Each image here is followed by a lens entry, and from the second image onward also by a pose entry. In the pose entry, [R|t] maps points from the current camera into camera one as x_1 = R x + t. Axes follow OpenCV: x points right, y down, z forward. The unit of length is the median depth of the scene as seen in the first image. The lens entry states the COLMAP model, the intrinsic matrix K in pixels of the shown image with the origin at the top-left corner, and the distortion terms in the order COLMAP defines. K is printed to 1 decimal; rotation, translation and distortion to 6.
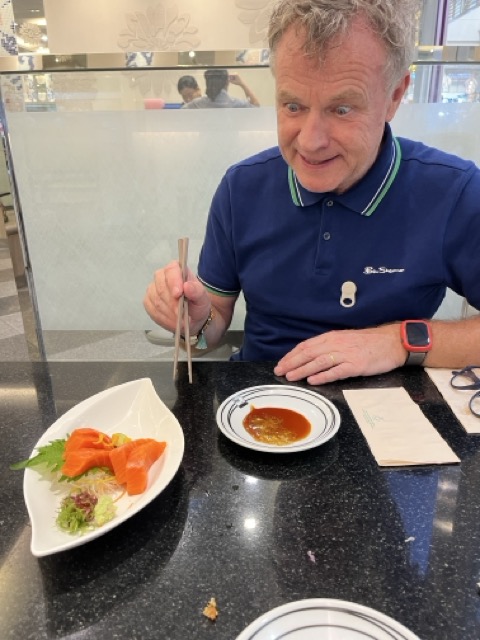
lens RADIAL K [[482.1, 0, 240.4], [0, 482.1, 319.4], [0, 0, 1]] dist [0.015809, -0.007141]
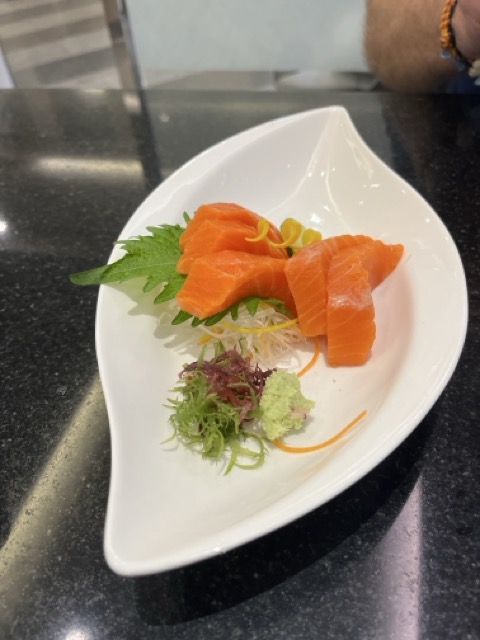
lens RADIAL K [[482.1, 0, 240.4], [0, 482.1, 320.3], [0, 0, 1]] dist [0.015809, -0.007141]
pose [[0.977284, 0.101951, -0.185799, -0.228687], [-0.014634, 0.907061, 0.420745, 0.146332], [0.211426, -0.408468, 0.887949, 0.610329]]
